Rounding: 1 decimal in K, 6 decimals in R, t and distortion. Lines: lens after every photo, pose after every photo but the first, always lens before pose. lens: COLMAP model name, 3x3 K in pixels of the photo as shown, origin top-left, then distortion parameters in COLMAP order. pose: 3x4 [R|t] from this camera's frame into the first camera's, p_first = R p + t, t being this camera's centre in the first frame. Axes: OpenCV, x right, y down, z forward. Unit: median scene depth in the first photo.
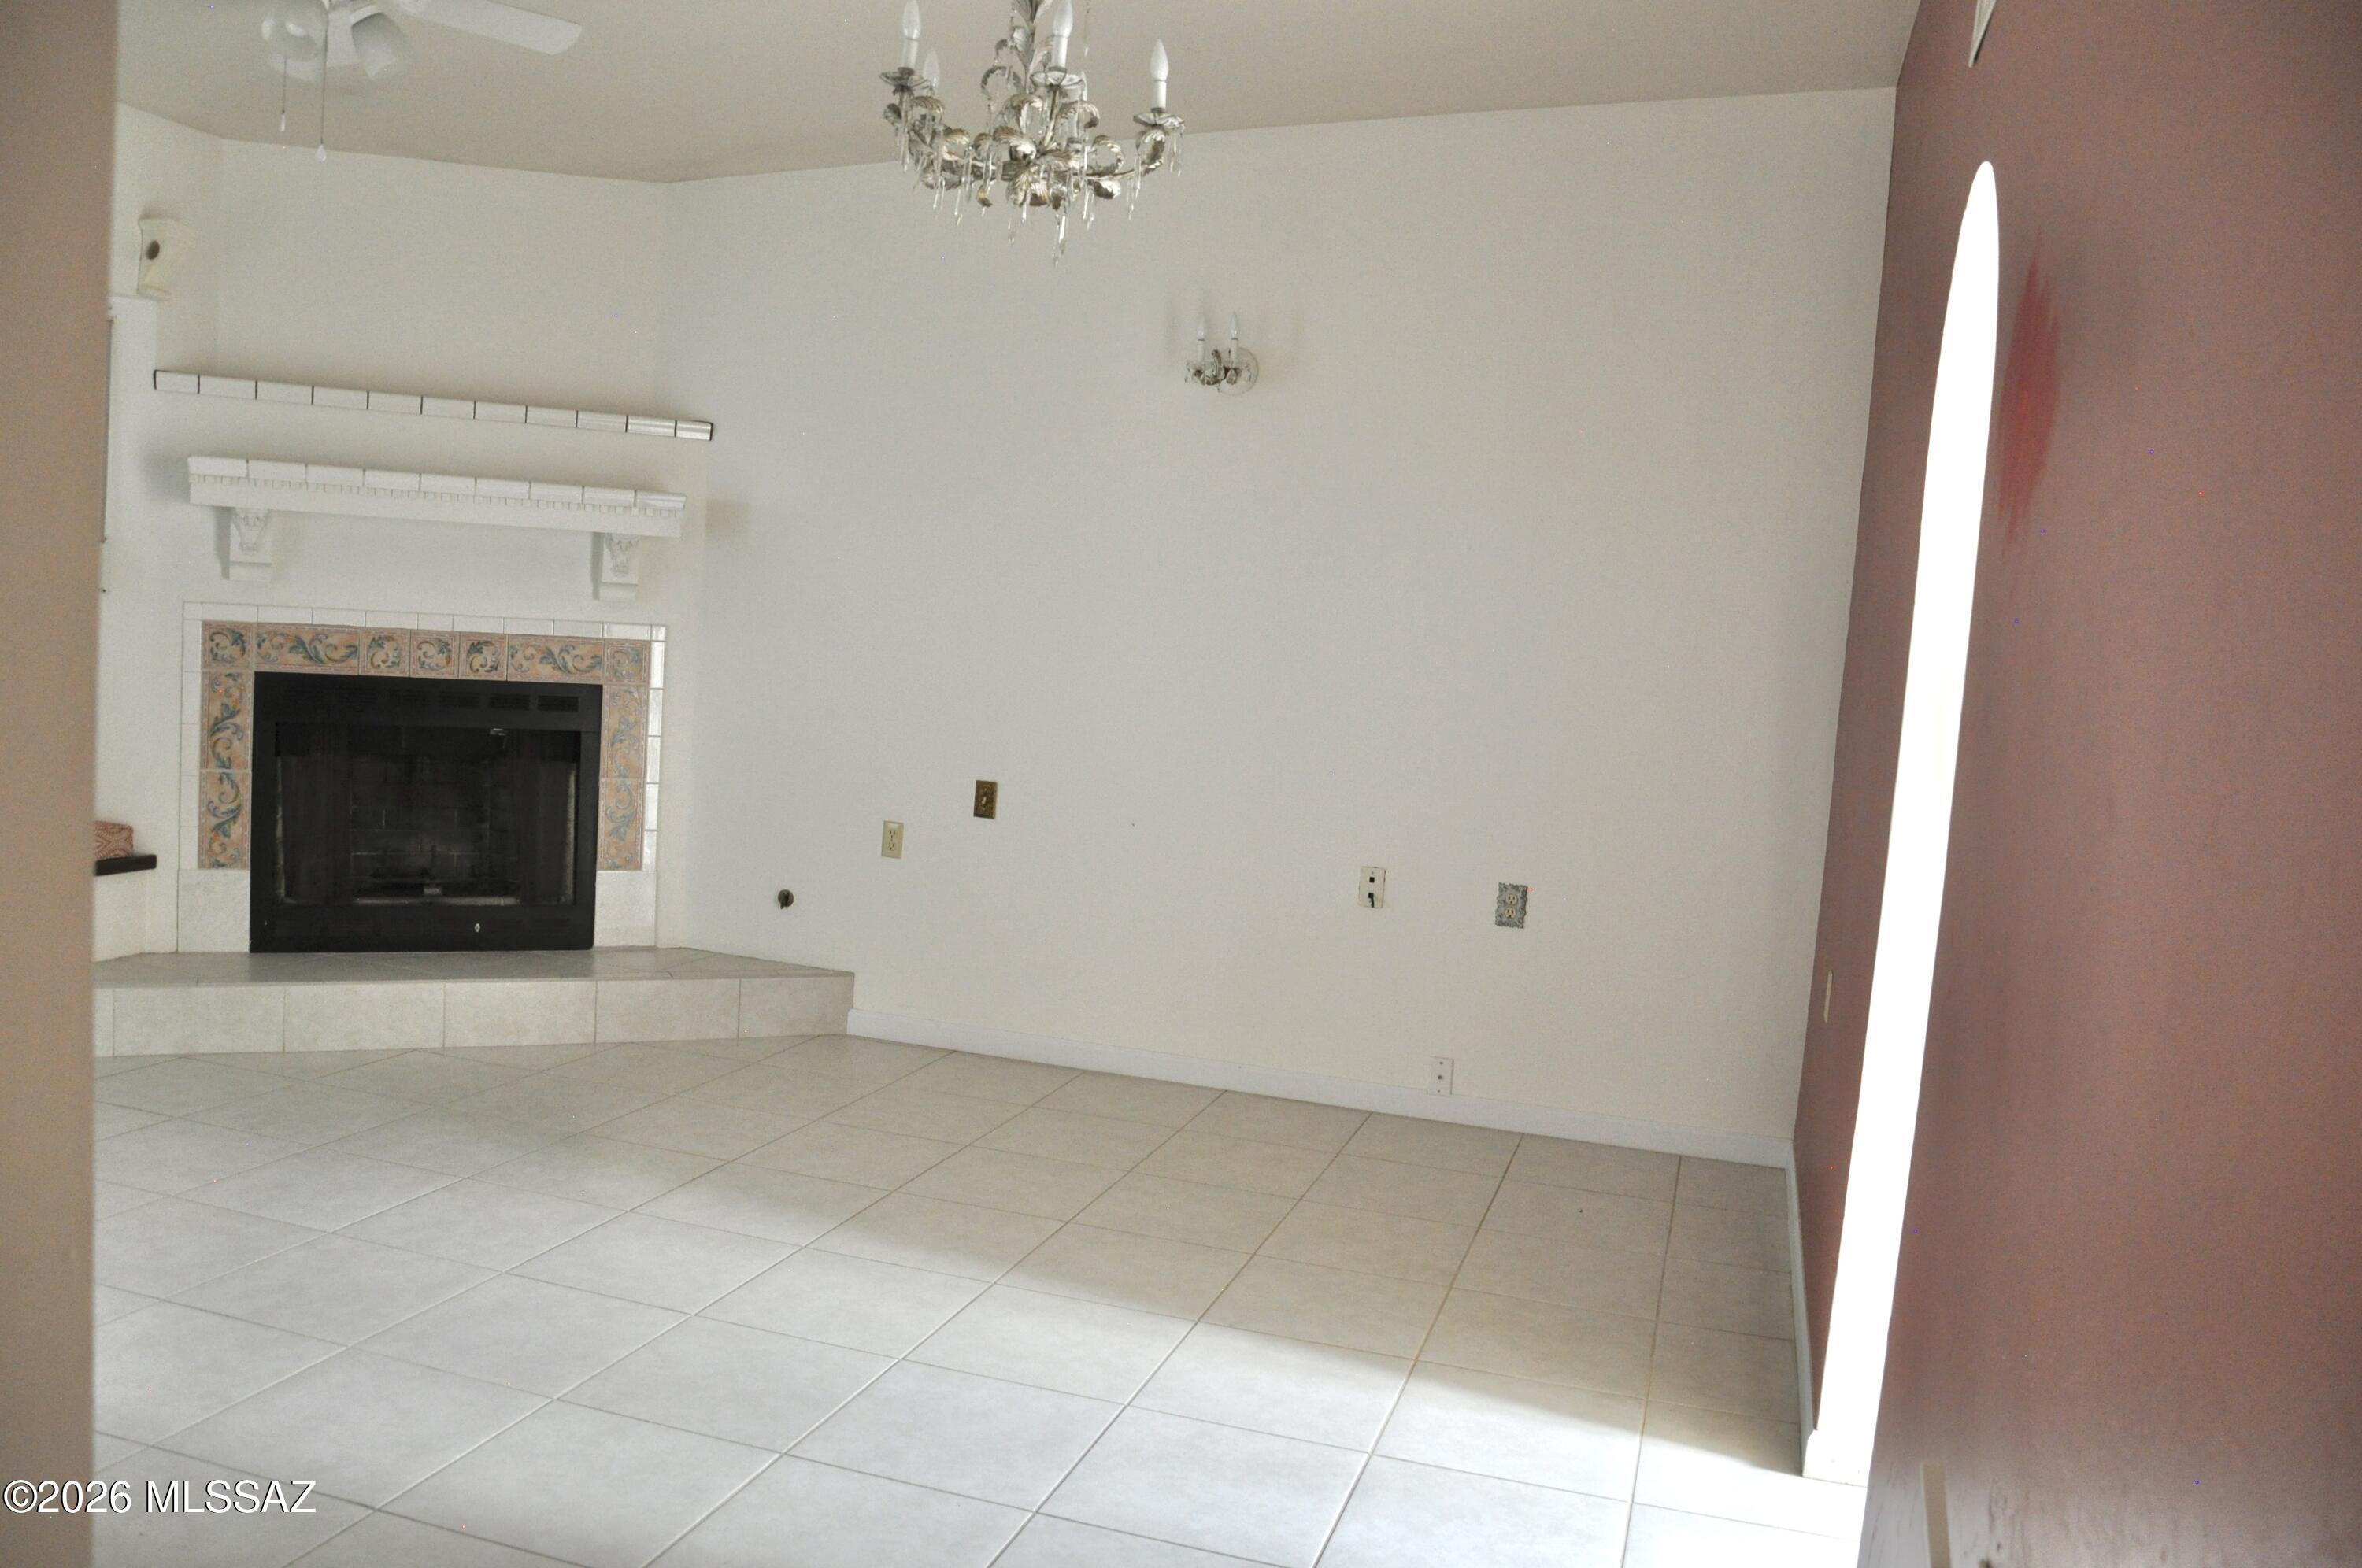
lens RADIAL K [[1850.4, 0, 1181.0], [0, 1850.4, 784.0], [0, 0, 1]] dist [-0.176094, 0.155824]
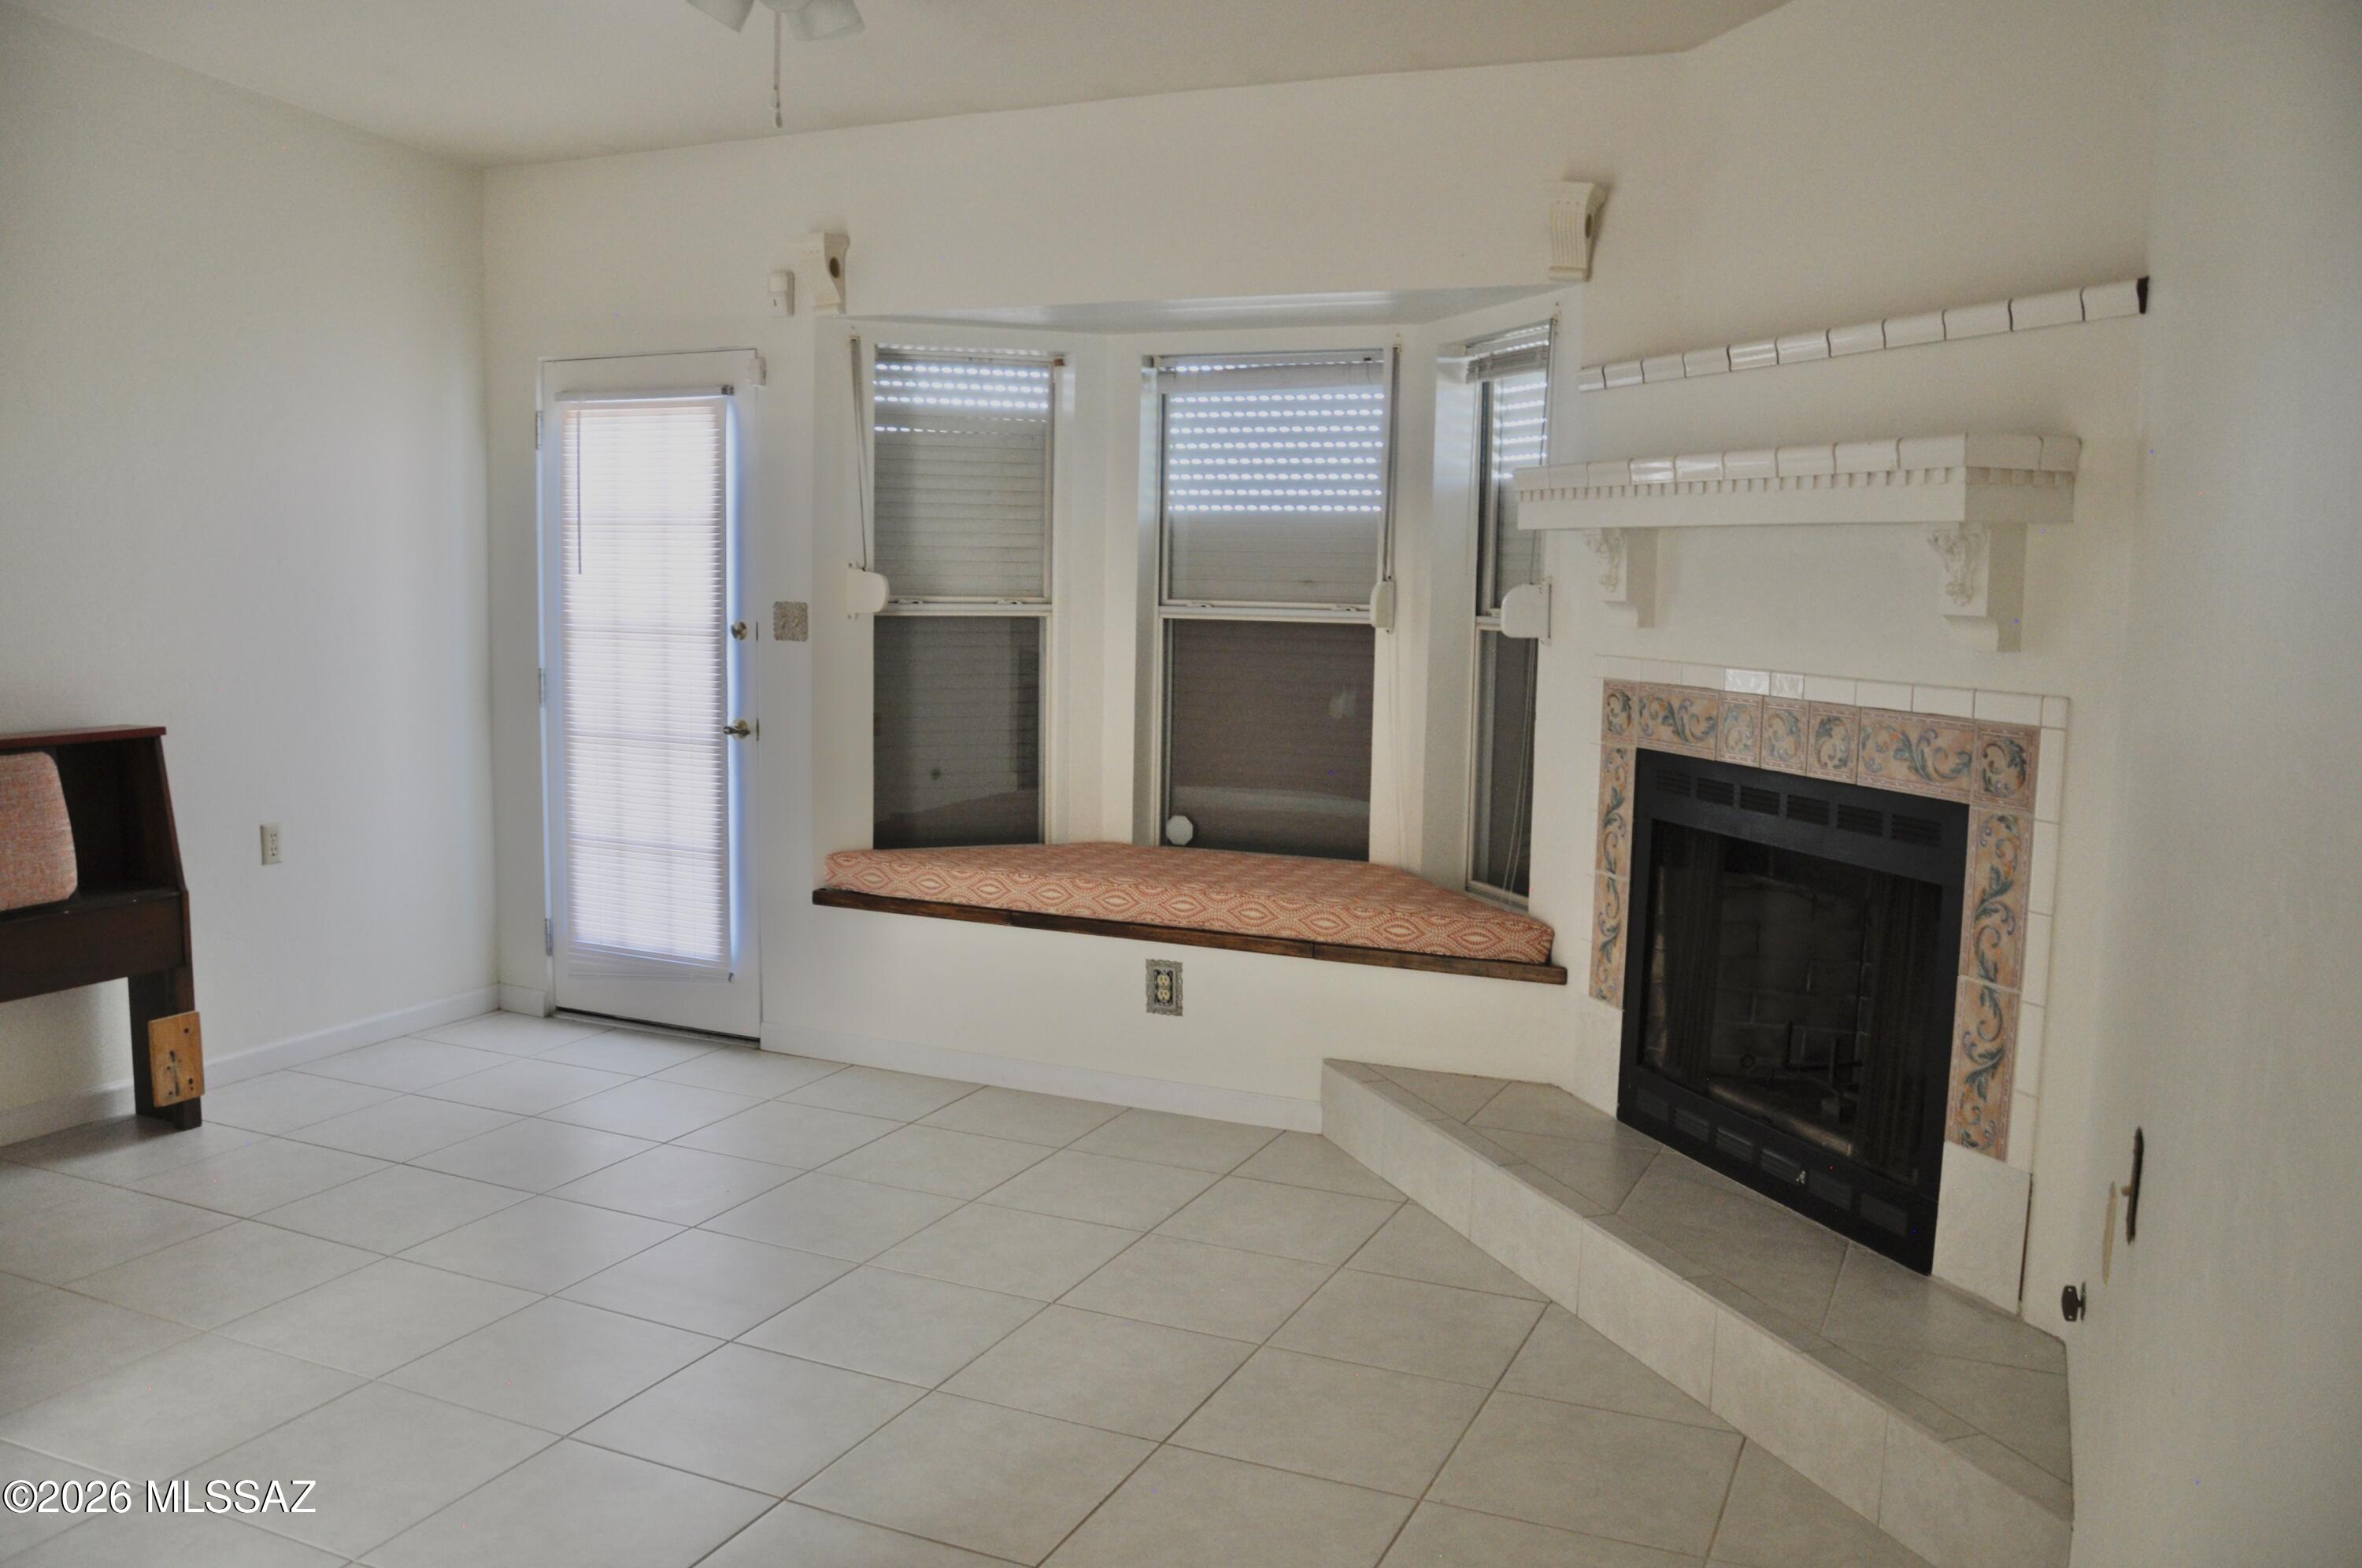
lens RADIAL K [[1850.4, 0, 1181.0], [0, 1850.4, 784.0], [0, 0, 1]] dist [-0.176094, 0.155824]
pose [[-0.116665, 0.043430, -0.992221, 0.251304], [-0.114770, 0.991761, 0.056904, -0.066860], [0.986518, 0.120516, -0.110719, 0.861259]]
